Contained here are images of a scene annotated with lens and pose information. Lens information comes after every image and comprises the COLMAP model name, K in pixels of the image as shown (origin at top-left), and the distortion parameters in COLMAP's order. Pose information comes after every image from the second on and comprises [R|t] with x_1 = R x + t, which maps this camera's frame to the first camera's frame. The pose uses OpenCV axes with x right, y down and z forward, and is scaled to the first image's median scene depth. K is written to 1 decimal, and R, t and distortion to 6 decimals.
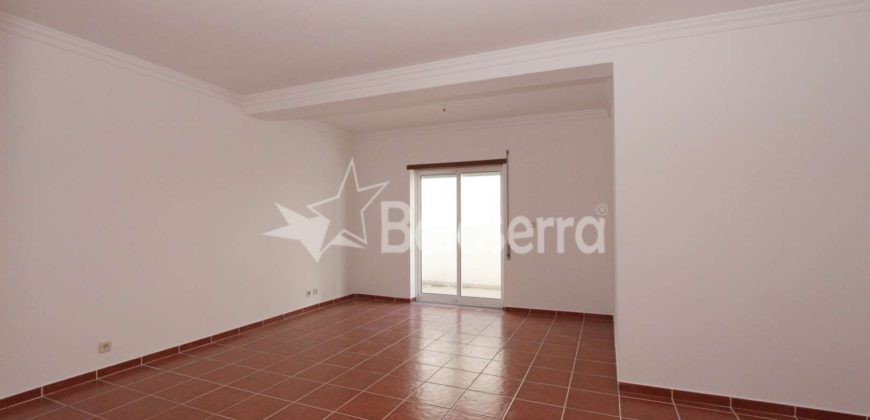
lens RADIAL K [[397.4, 0, 431.4], [0, 397.4, 207.5], [0, 0, 1]] dist [0.018975, 0.000125]
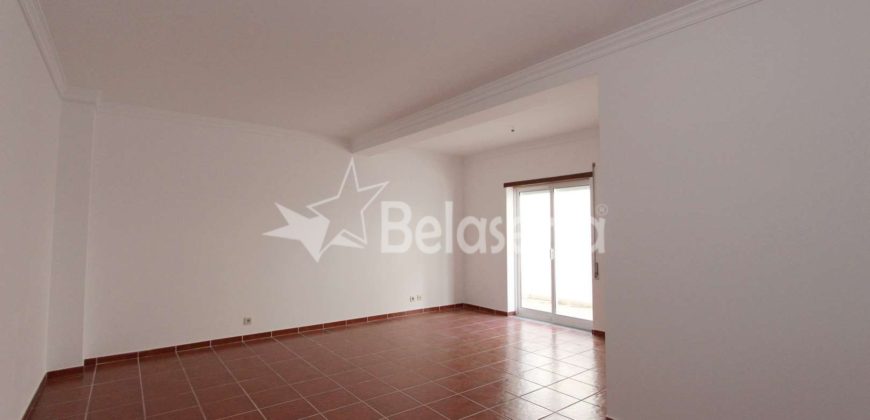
lens RADIAL K [[397.4, 0, 431.5], [0, 397.4, 206.5], [0, 0, 1]] dist [0.018975, 0.000125]
pose [[0.889394, -0.030557, -0.456118, 0.258838], [0.015659, 0.999214, -0.036408, -0.010109], [0.456872, 0.025238, 0.889174, -0.017457]]
